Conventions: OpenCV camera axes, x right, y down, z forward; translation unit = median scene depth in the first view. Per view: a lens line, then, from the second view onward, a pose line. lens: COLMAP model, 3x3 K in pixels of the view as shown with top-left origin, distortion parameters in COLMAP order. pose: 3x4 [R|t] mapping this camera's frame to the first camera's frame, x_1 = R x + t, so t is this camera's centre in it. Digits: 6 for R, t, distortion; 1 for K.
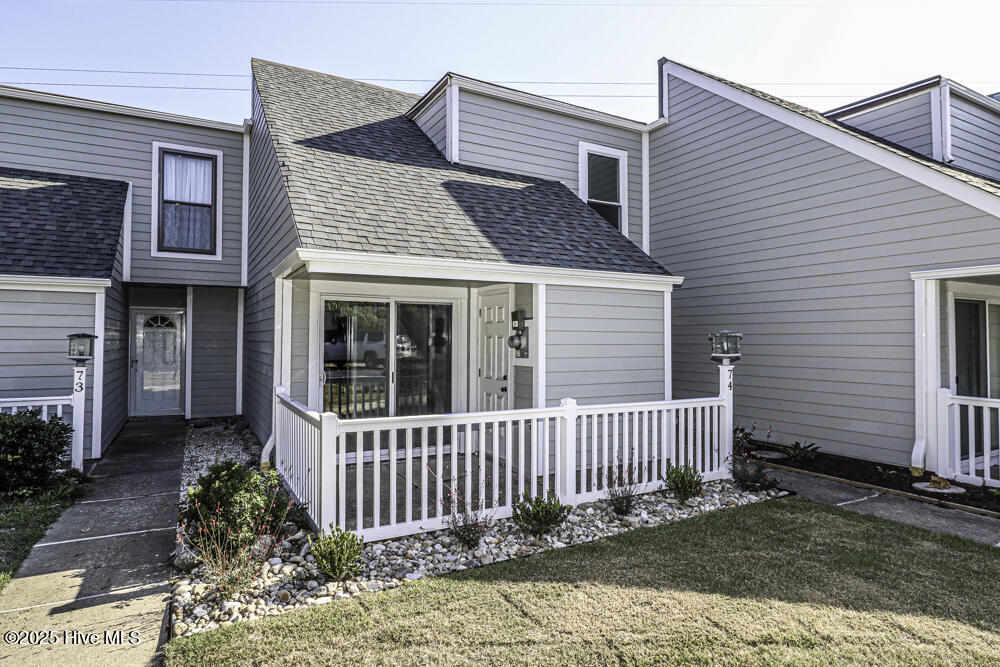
lens RADIAL K [[559.9, 0, 498.5], [0, 559.9, 320.4], [0, 0, 1]] dist [-0.003185, -0.000930]
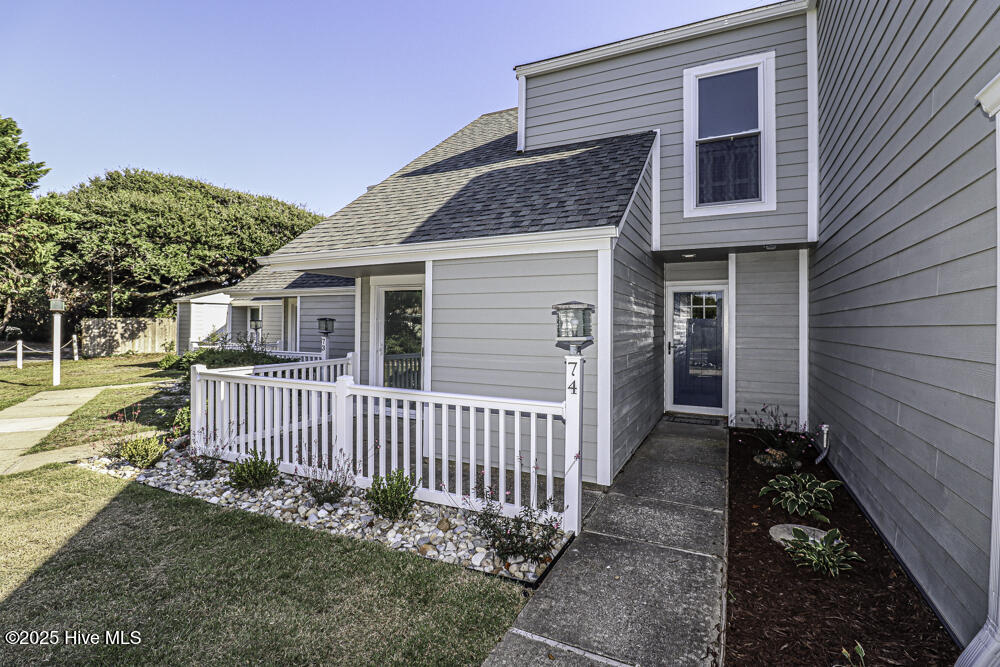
lens RADIAL K [[470.7, 0, 497.8], [0, 470.7, 317.6], [0, 0, 1]] dist [-0.001413, -0.000471]
pose [[0.564453, -0.009303, -0.825413, -0.289257], [0.019108, 0.999816, 0.001798, 0.029333], [0.825244, -0.016787, 0.564527, 0.530735]]
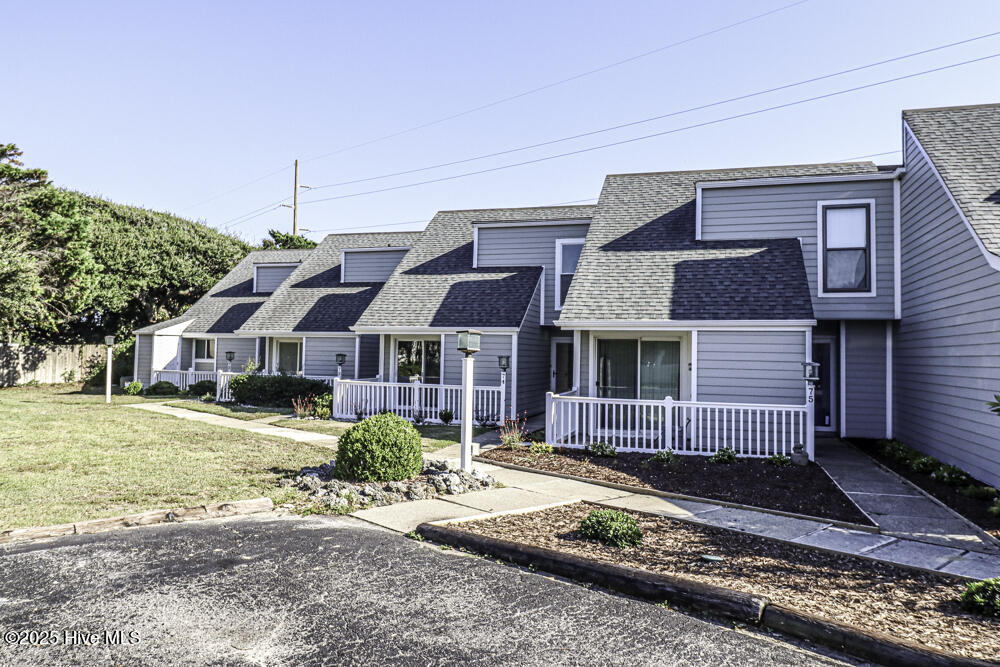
lens RADIAL K [[729.6, 0, 501.7], [0, 729.6, 319.7], [0, 0, 1]] dist [0.012942, 0.005455]
pose [[0.696433, -0.023051, -0.717251, 1.022053], [0.006678, 0.999649, -0.025643, -0.037106], [0.717590, 0.013069, 0.696343, -0.757427]]
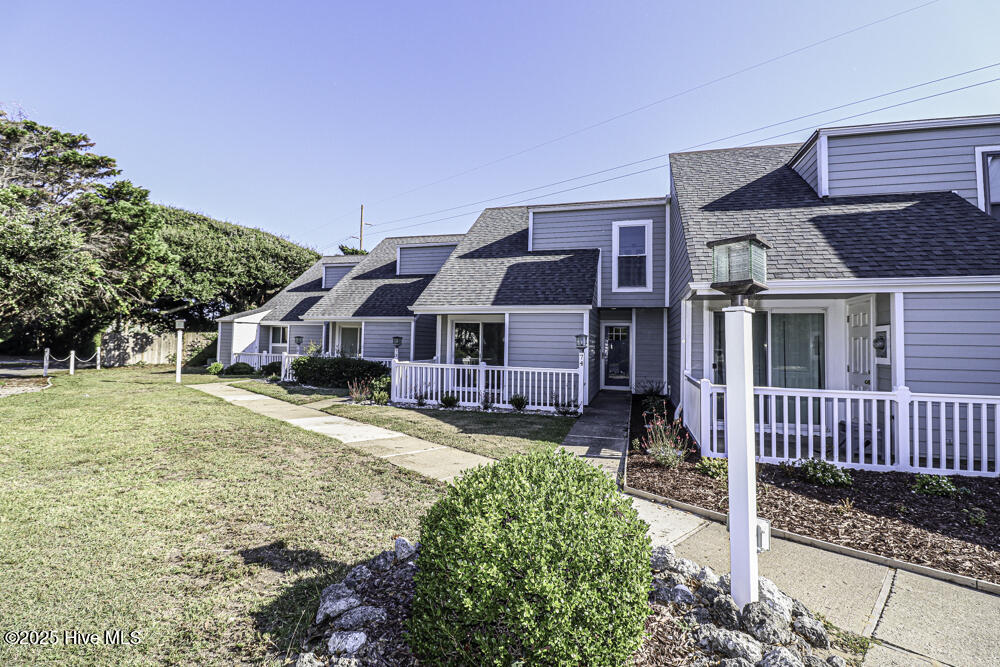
lens RADIAL K [[472.2, 0, 499.2], [0, 472.2, 322.2], [0, 0, 1]] dist [0.000722, -0.000112]
pose [[0.700710, -0.022646, -0.713087, 0.166898], [0.005192, 0.999631, -0.026644, 0.016419], [0.713428, 0.014967, 0.700569, -0.254953]]
